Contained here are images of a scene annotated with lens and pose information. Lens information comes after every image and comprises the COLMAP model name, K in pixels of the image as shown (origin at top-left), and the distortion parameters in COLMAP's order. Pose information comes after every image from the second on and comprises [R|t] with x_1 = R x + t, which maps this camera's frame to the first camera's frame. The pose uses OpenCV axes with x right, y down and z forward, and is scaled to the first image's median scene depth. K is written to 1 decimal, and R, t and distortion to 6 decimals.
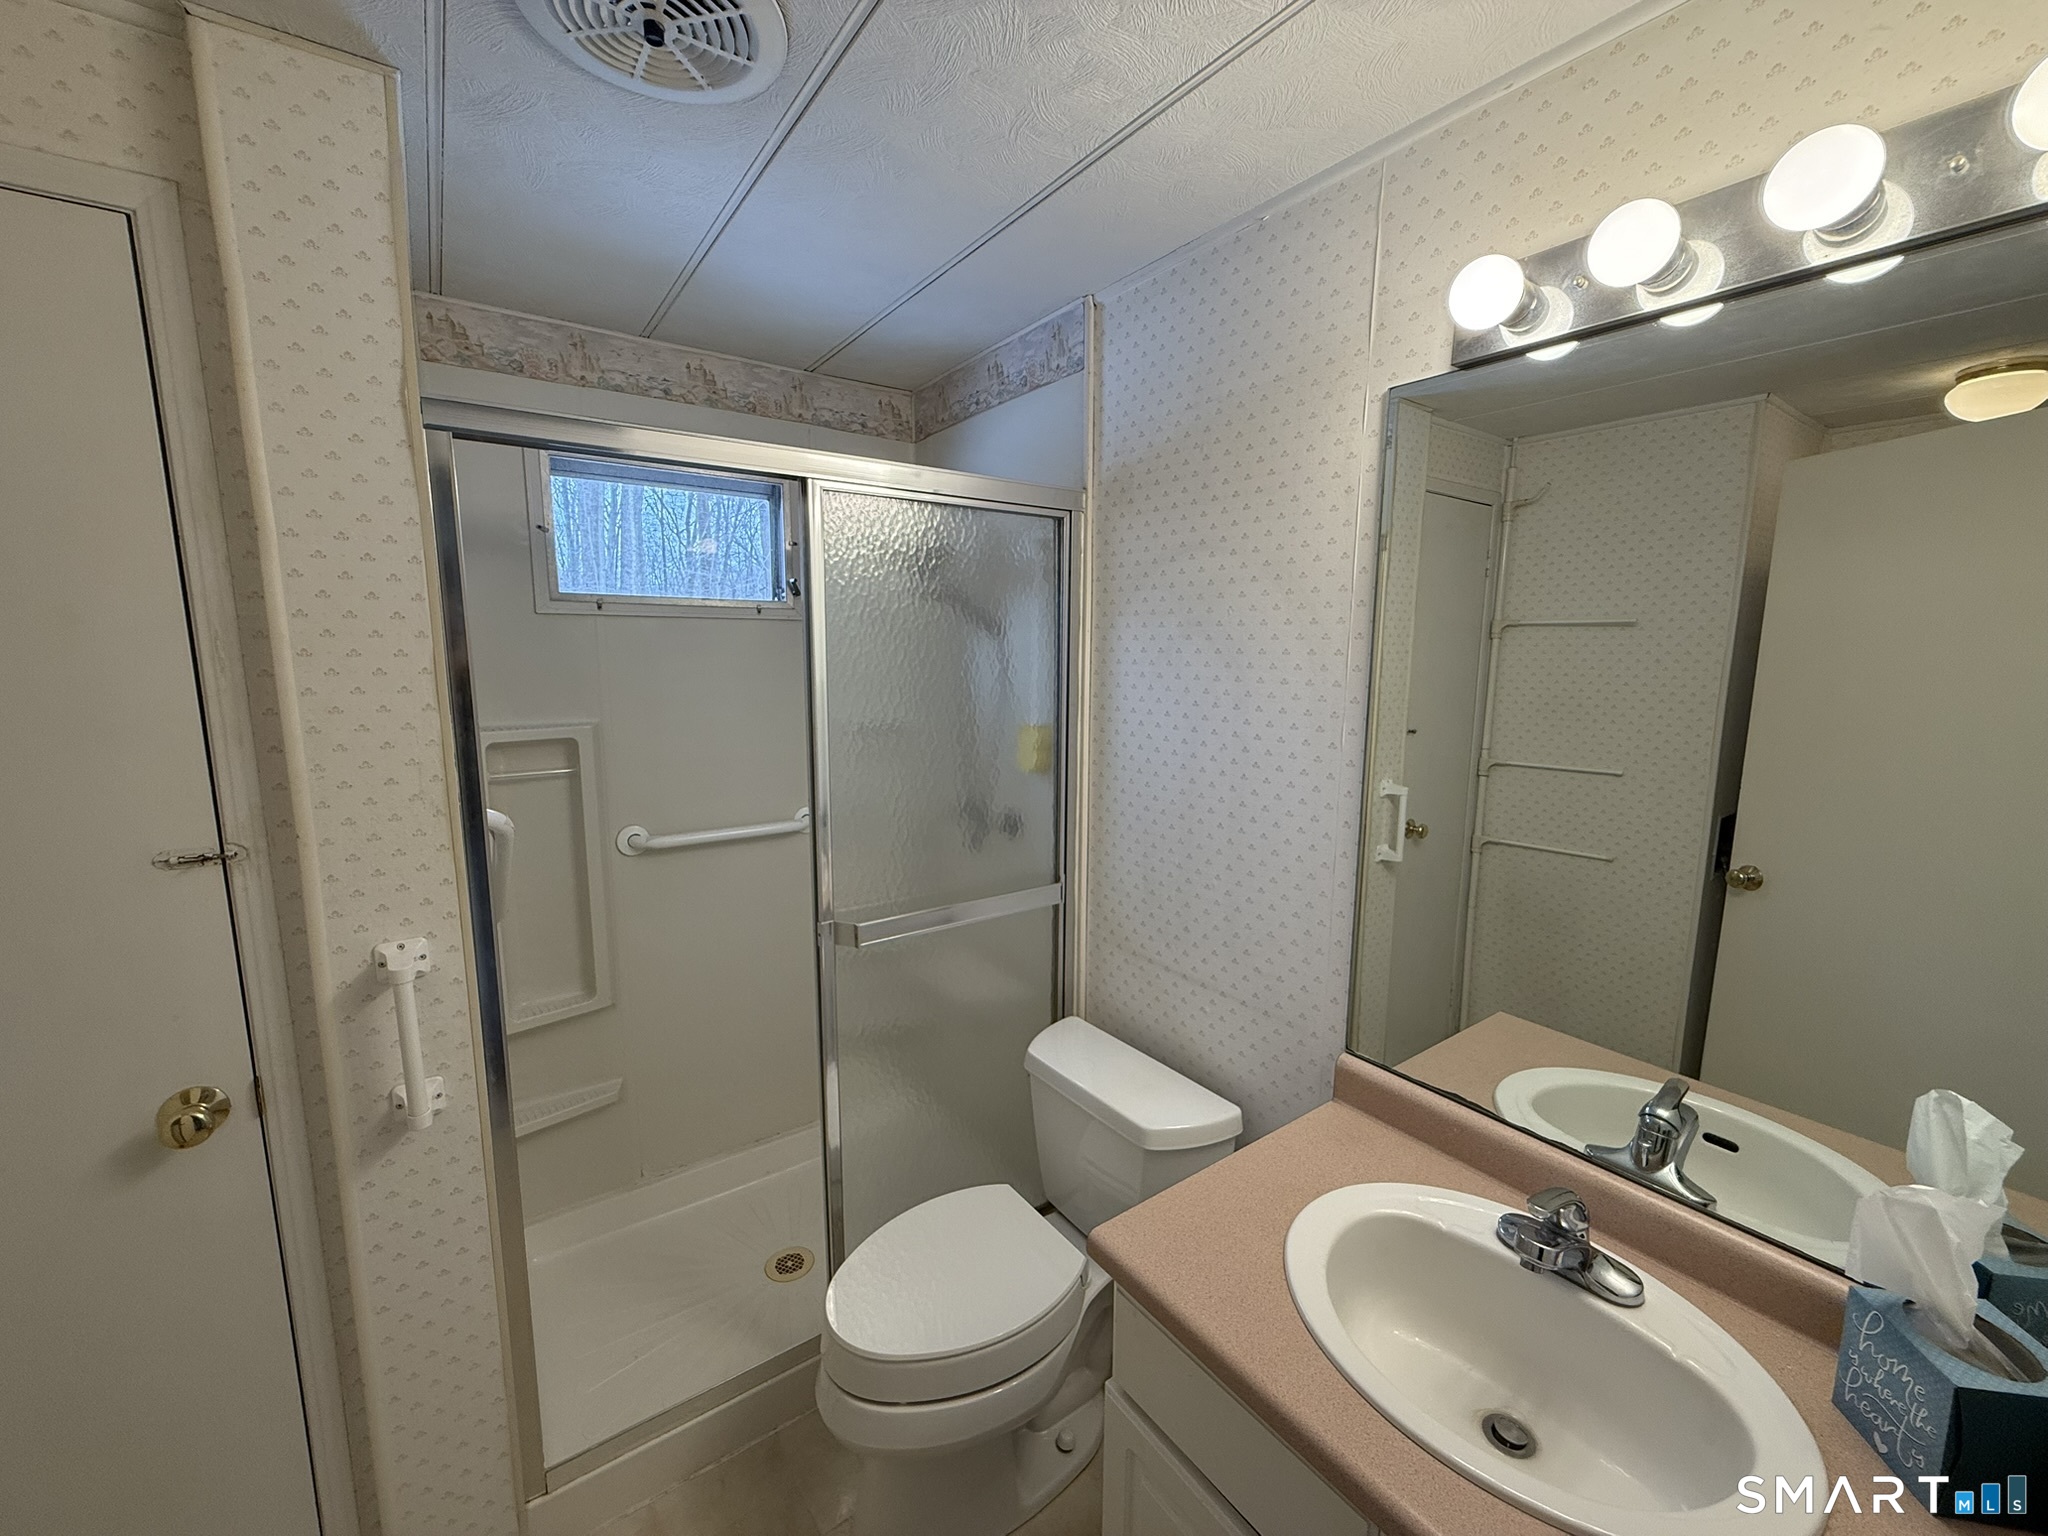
lens RADIAL K [[809.8, 0, 1018.5], [0, 809.8, 767.7], [0, 0, 1]] dist [0.000204, 0.000044]
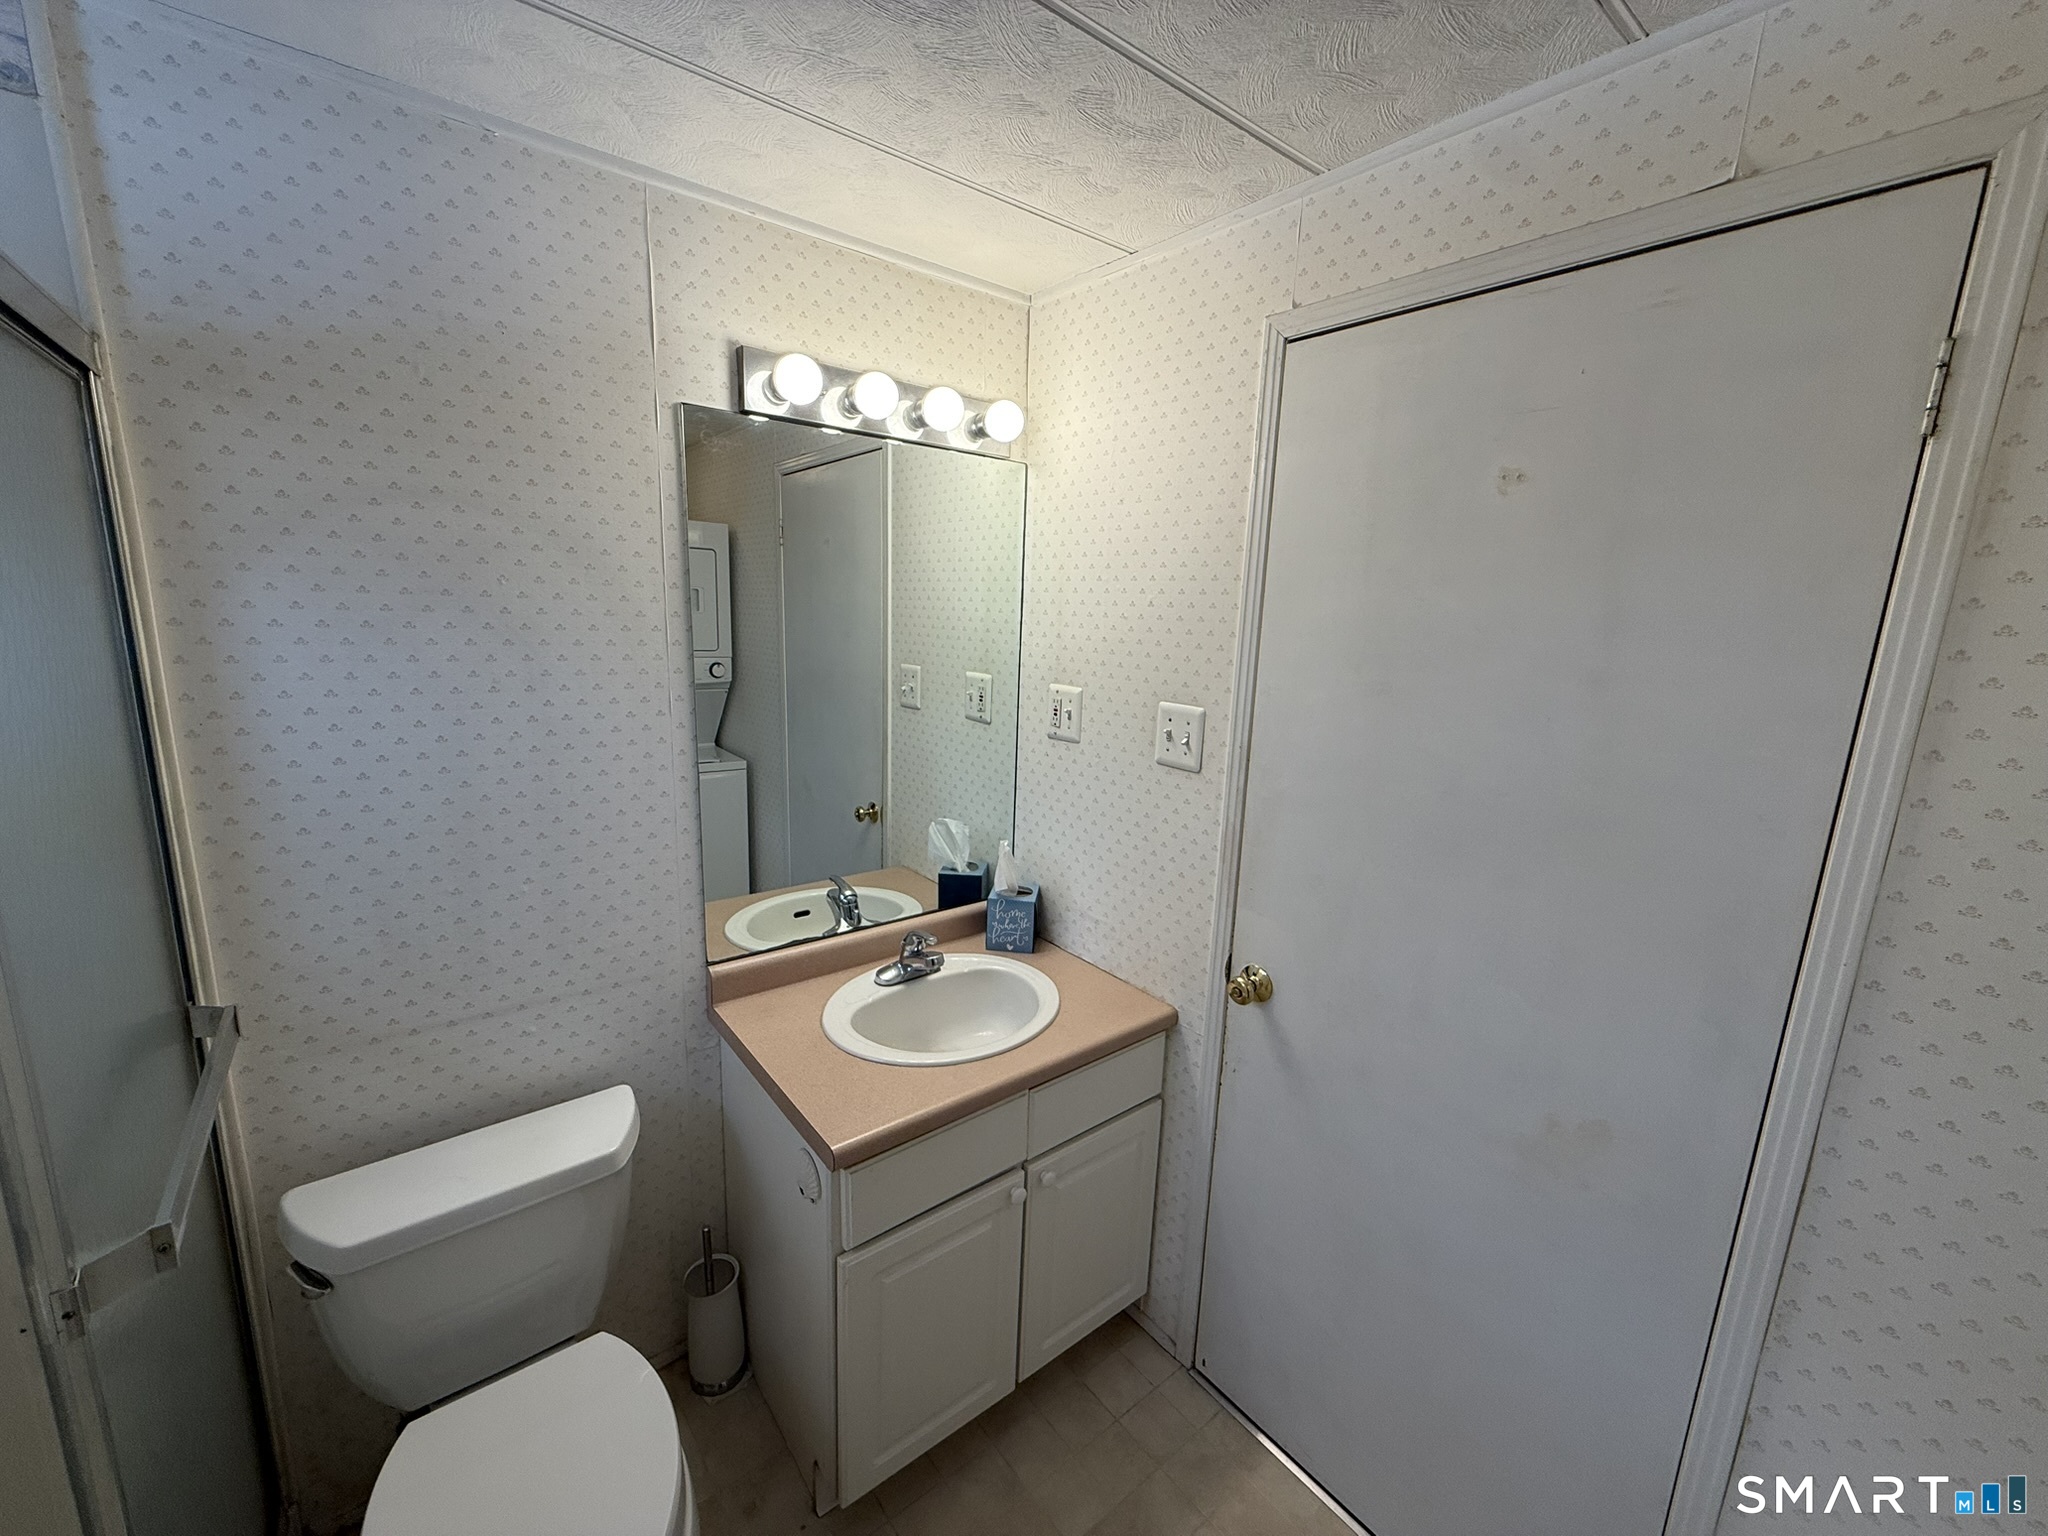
lens RADIAL K [[834.0, 0, 1024.0], [0, 834.0, 768.0], [0, 0, 1]] dist [-0.000438, -0.000233]
pose [[-0.054554, -0.203308, 0.977594, -0.781058], [0.106169, 0.972321, 0.208136, -0.141680], [-0.992850, 0.115144, -0.031459, 0.560415]]
